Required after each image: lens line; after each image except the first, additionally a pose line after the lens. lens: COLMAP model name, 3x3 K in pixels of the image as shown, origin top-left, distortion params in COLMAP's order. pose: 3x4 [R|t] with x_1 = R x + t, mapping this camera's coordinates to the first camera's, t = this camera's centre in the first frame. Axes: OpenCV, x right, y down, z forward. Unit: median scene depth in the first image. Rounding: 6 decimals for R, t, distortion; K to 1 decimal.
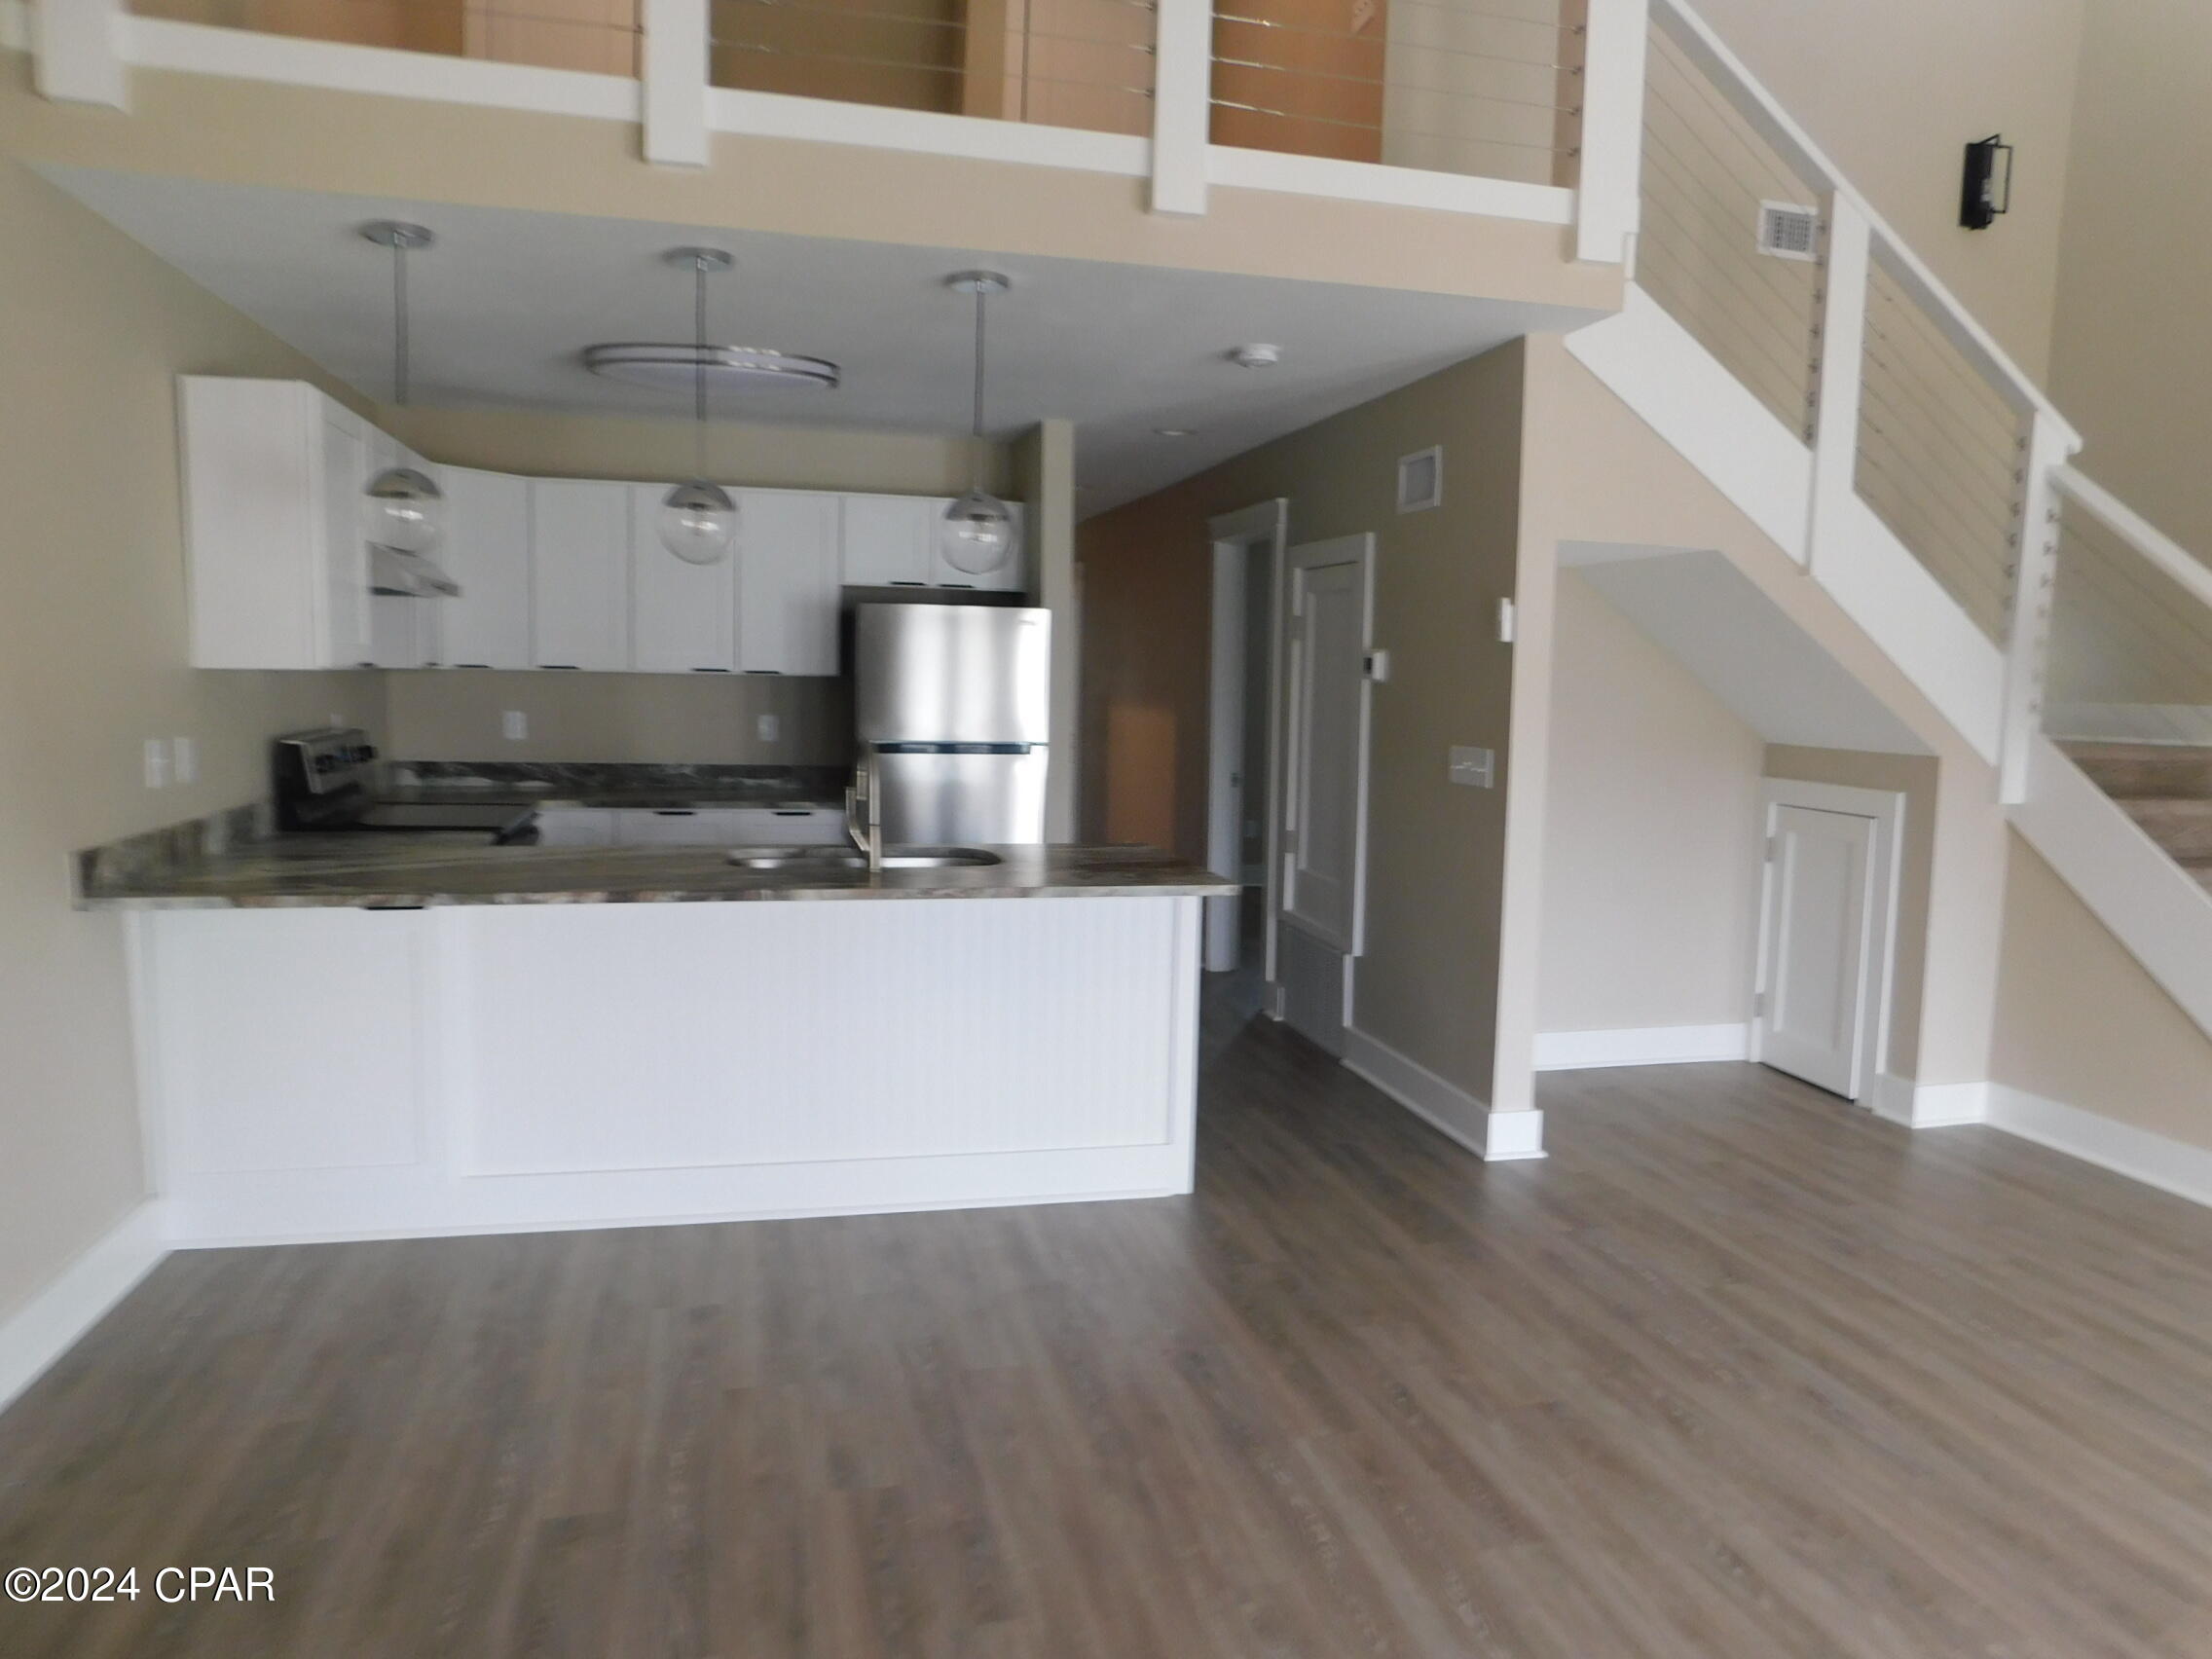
lens RADIAL K [[1447.5, 0, 1106.0], [0, 1447.5, 829.5], [0, 0, 1]] dist [-0.000637, 0.000804]
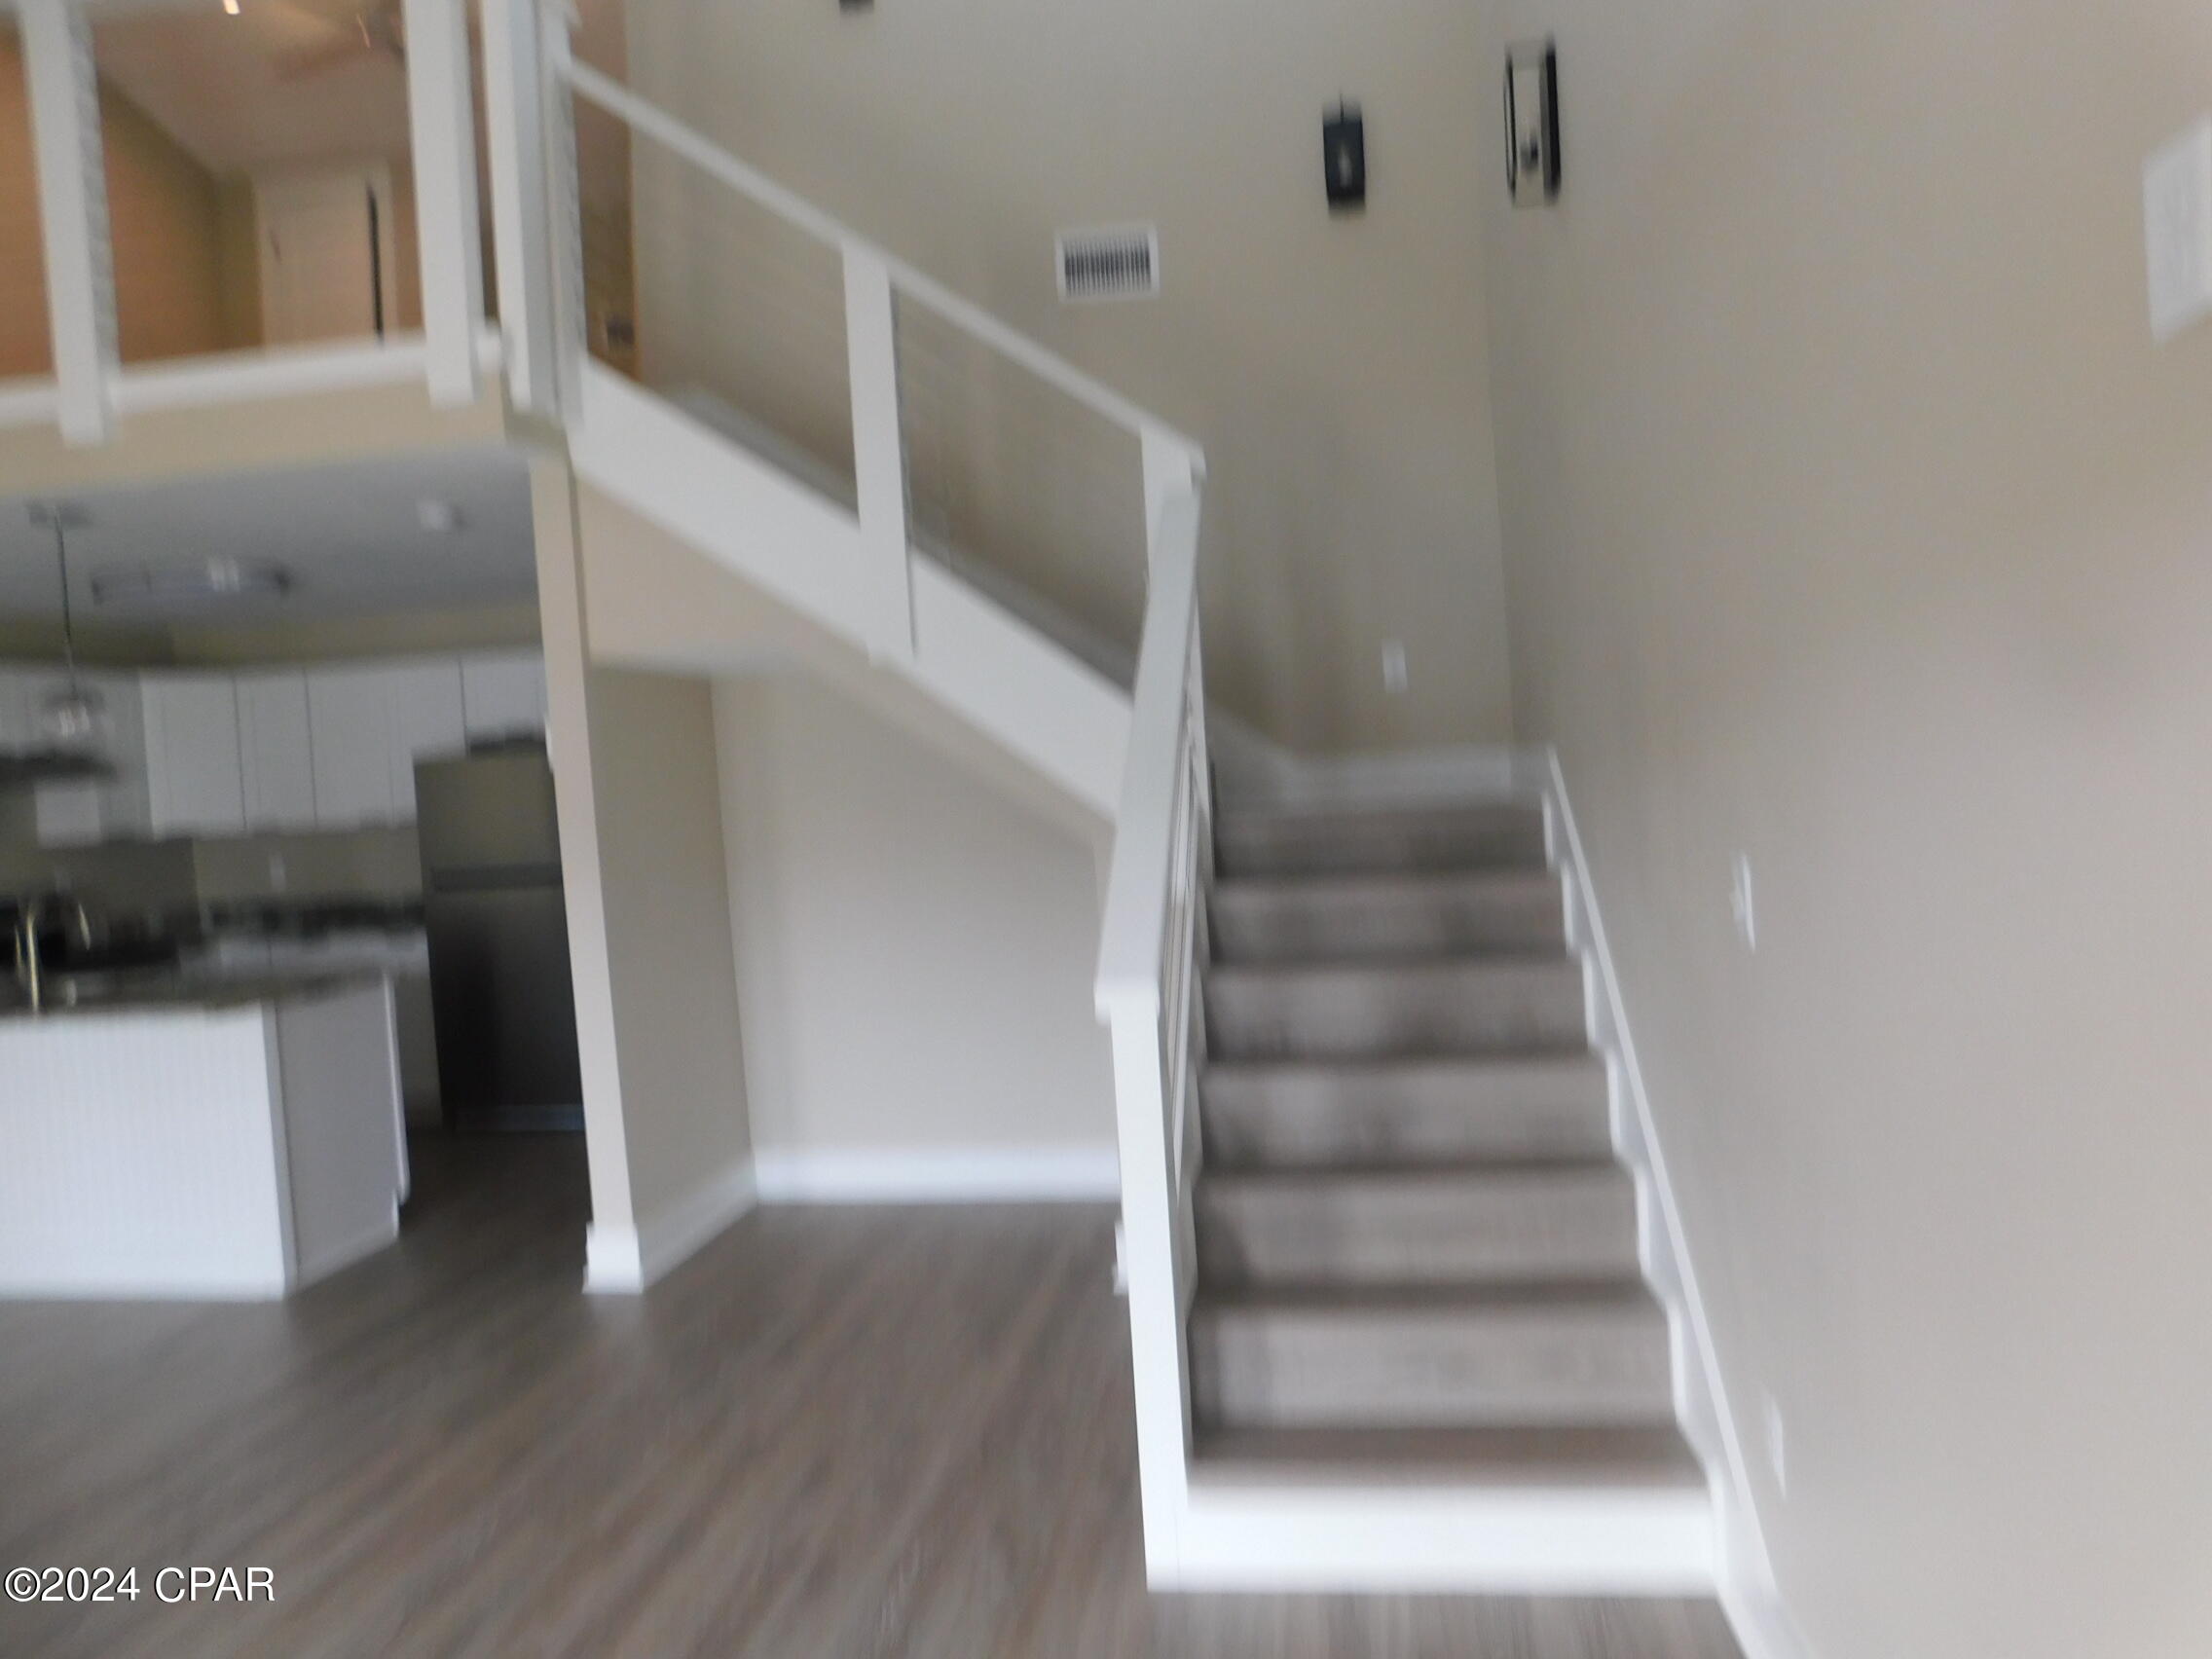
lens RADIAL K [[1447.5, 0, 1106.0], [0, 1447.5, 829.5], [0, 0, 1]] dist [-0.000637, 0.000804]
pose [[0.894163, -0.050930, -0.444835, 1.023380], [0.020664, 0.997145, -0.072628, -0.004388], [0.447264, 0.055749, 0.892663, 0.264879]]
